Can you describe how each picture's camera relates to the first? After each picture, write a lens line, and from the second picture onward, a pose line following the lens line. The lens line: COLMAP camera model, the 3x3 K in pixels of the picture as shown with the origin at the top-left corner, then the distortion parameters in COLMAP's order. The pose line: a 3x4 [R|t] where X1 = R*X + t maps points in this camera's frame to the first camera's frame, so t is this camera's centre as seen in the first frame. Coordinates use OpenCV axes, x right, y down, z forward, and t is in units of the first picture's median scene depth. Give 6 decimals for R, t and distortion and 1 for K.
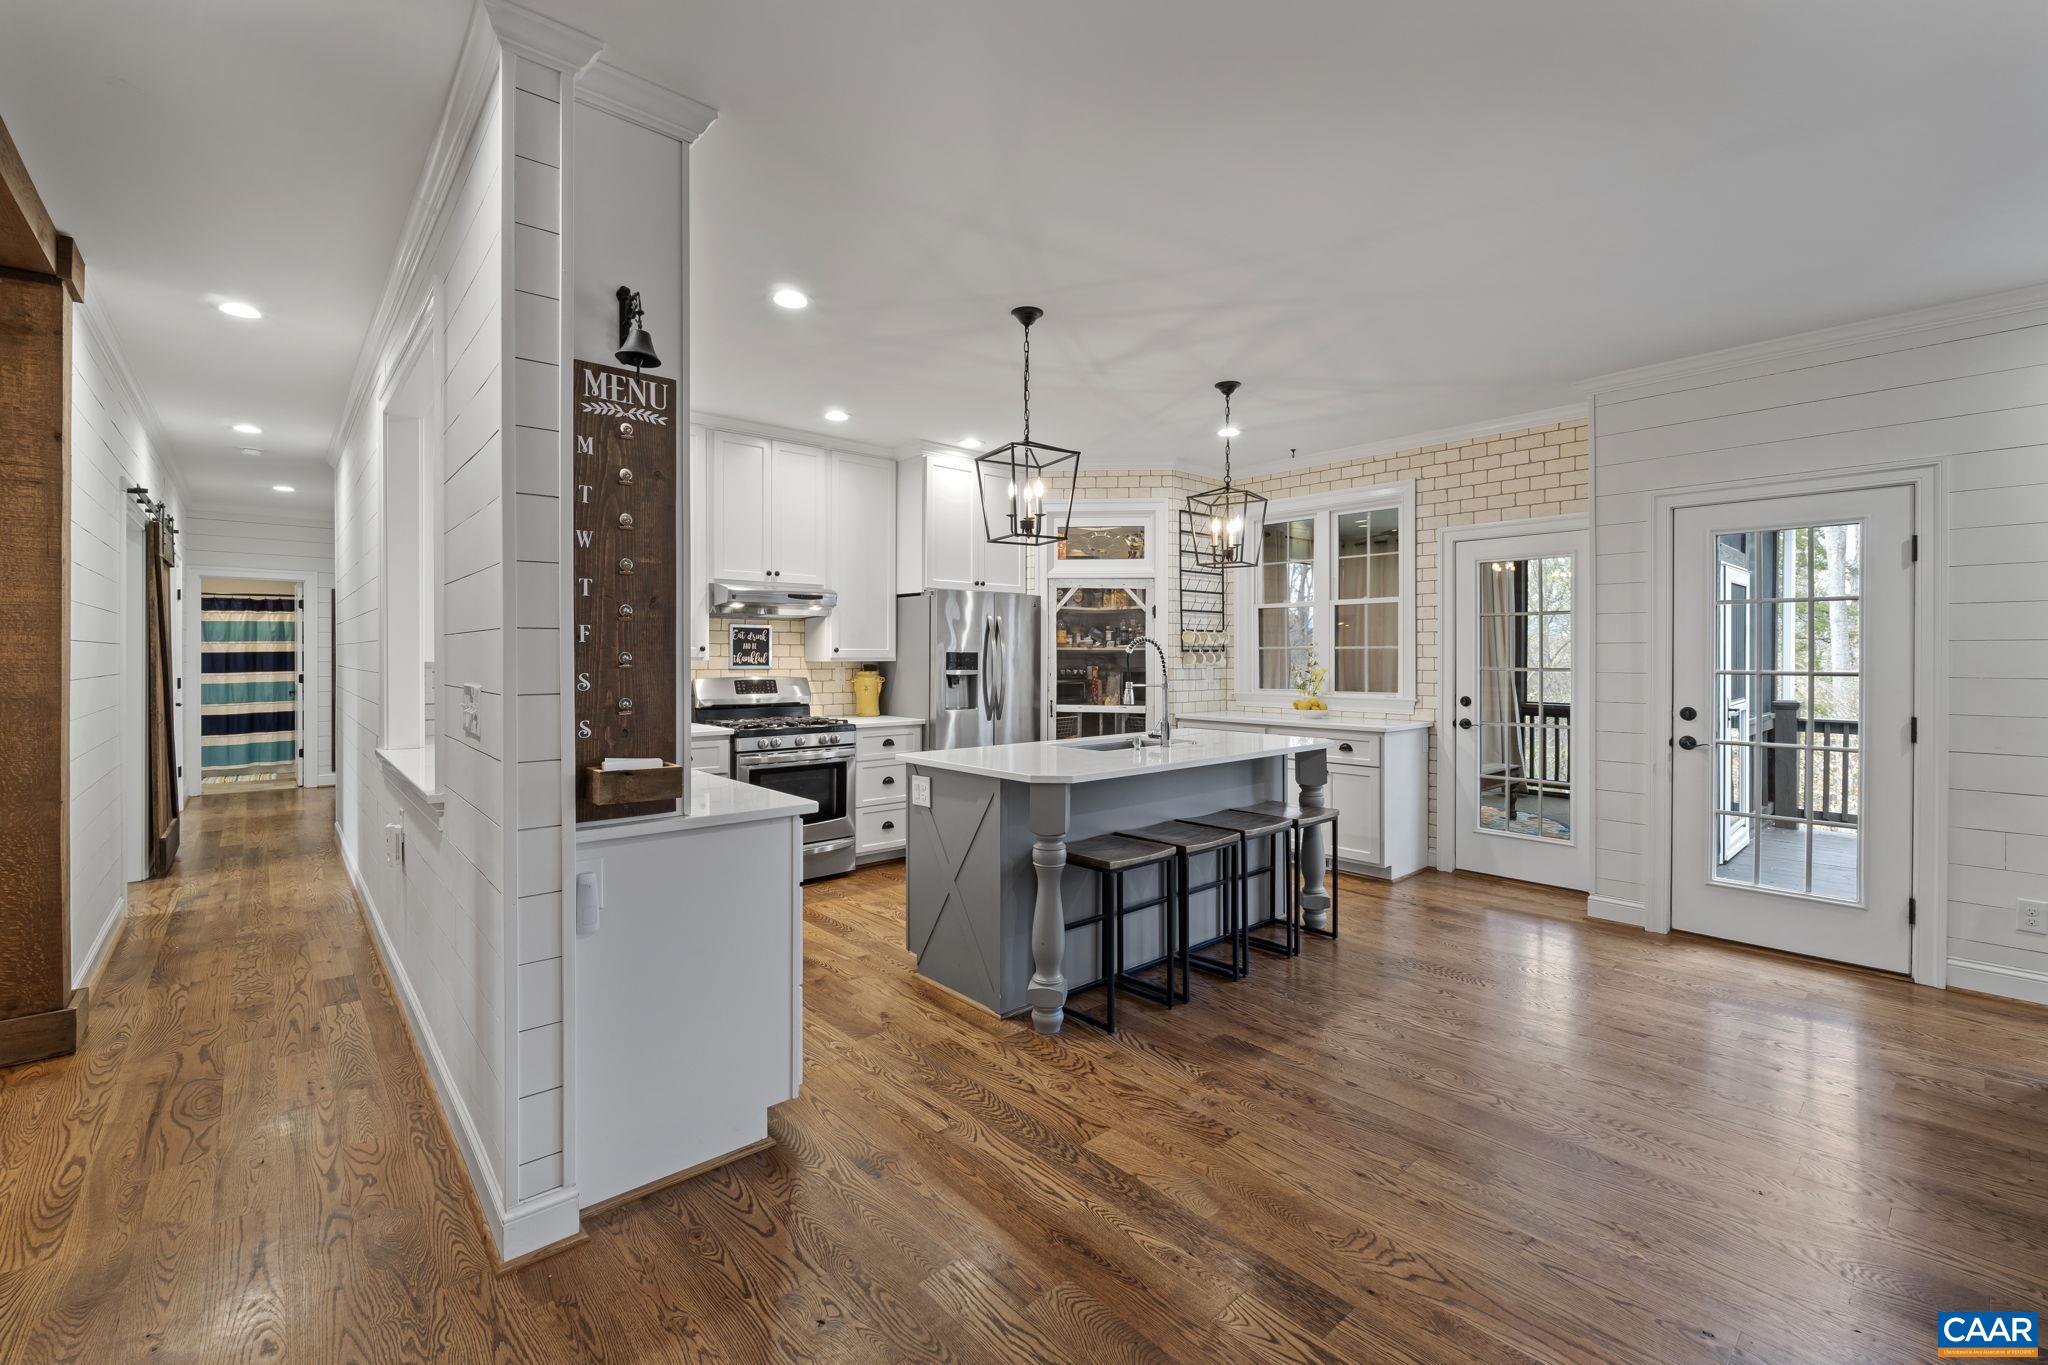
lens RADIAL K [[860.7, 0, 1015.0], [0, 860.7, 667.8], [0, 0, 1]] dist [-0.002556, -0.000175]
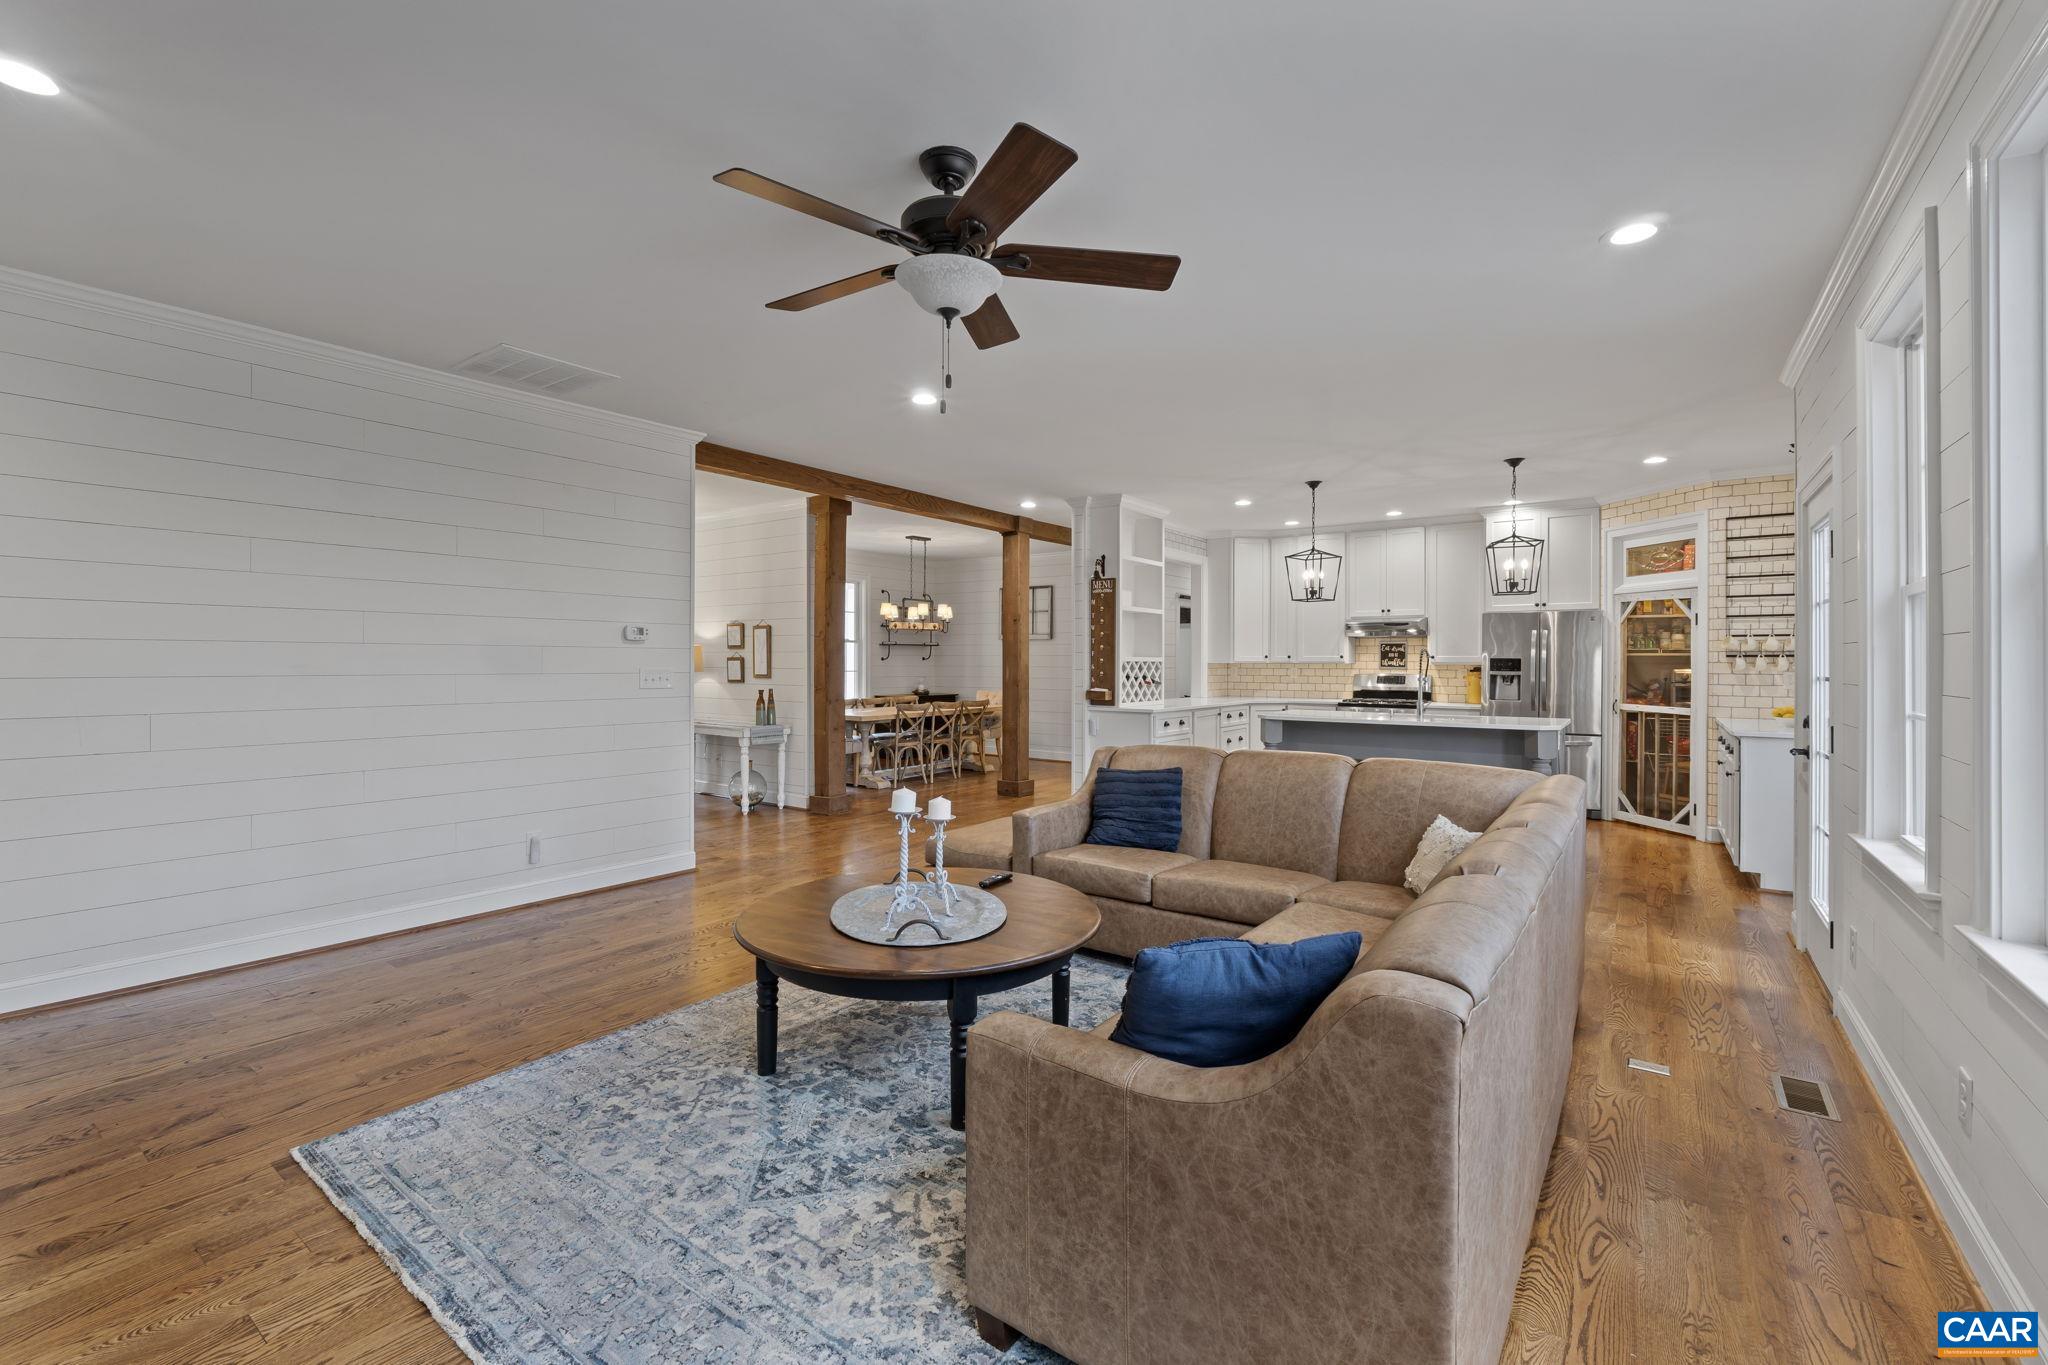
lens RADIAL K [[860.7, 0, 1017.9], [0, 860.7, 666.9], [0, 0, 1]] dist [-0.002556, -0.000175]
pose [[0.235096, 0.004325, -0.971963, 1.086881], [-0.014577, 0.999893, 0.000924, 0.006092], [0.971863, 0.013951, 0.235133, -0.065385]]
